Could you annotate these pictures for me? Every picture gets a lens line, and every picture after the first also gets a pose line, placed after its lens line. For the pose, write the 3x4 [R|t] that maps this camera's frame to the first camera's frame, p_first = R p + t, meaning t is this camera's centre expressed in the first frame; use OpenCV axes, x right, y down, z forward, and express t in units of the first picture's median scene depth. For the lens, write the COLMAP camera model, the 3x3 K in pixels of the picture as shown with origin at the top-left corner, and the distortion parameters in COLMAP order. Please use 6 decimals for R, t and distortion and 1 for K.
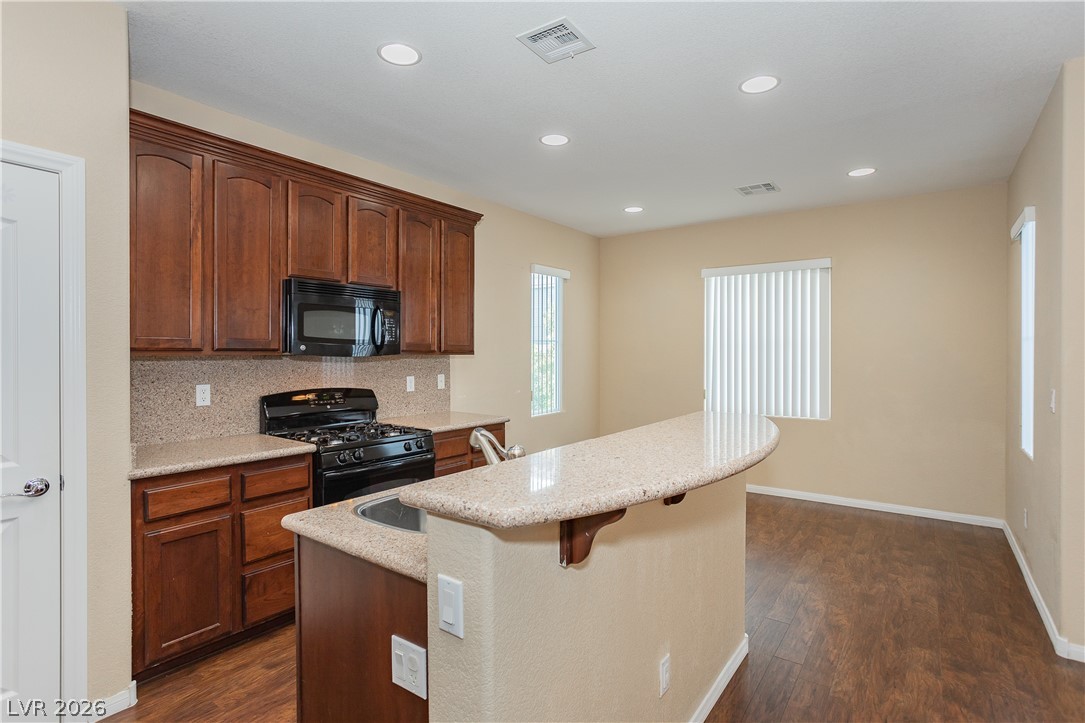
lens RADIAL K [[539.7, 0, 539.3], [0, 539.7, 353.3], [0, 0, 1]] dist [-0.043980, 0.027599]
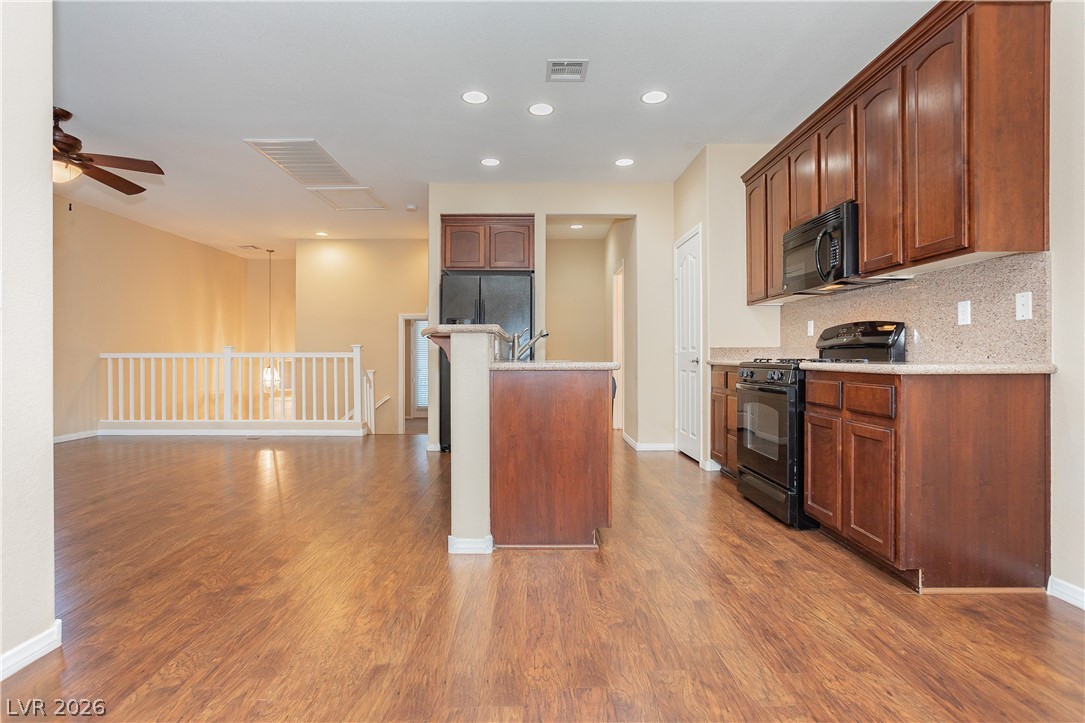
lens RADIAL K [[532.5, 0, 541.6], [0, 532.5, 355.8], [0, 0, 1]] dist [-0.042911, 0.022019]
pose [[-0.800994, -0.000354, -0.598672, 0.580725], [0.000730, 0.999999, -0.001569, 0.117152], [0.598672, -0.001694, -0.800993, 1.296679]]
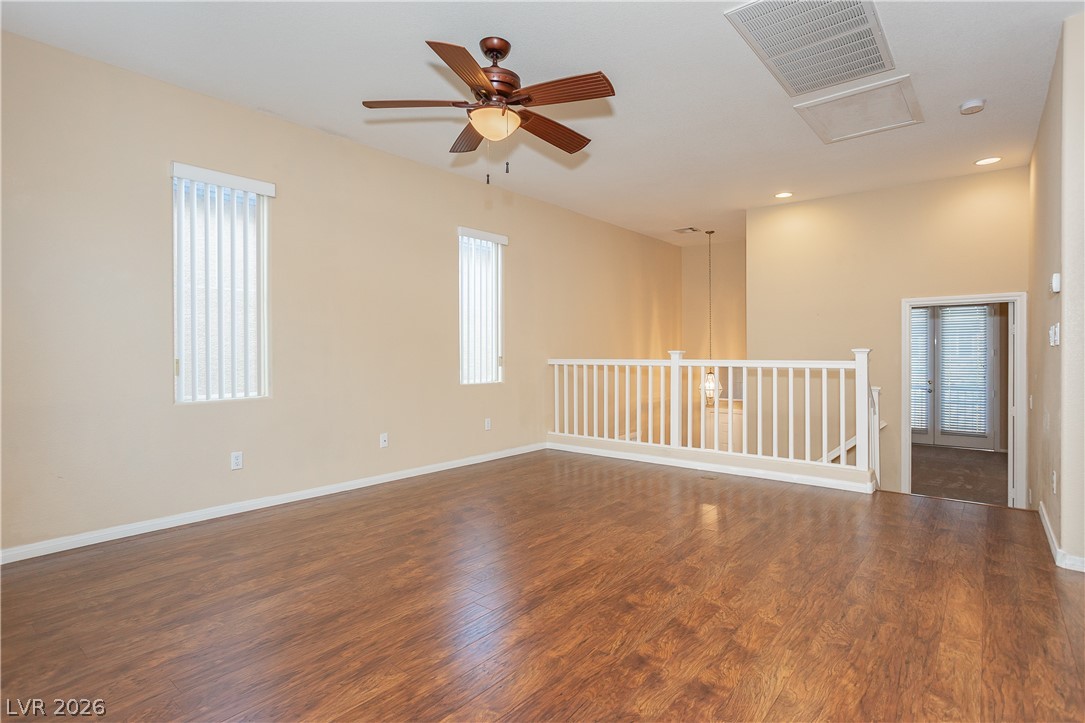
lens RADIAL K [[541.2, 0, 563.6], [0, 541.2, 358.7], [0, 0, 1]] dist [-0.042094, 0.020286]
pose [[-0.999024, 0.001658, 0.044133, 0.595789], [0.002136, 0.999940, 0.010788, 0.085818], [-0.044112, 0.010872, -0.998967, 0.685587]]
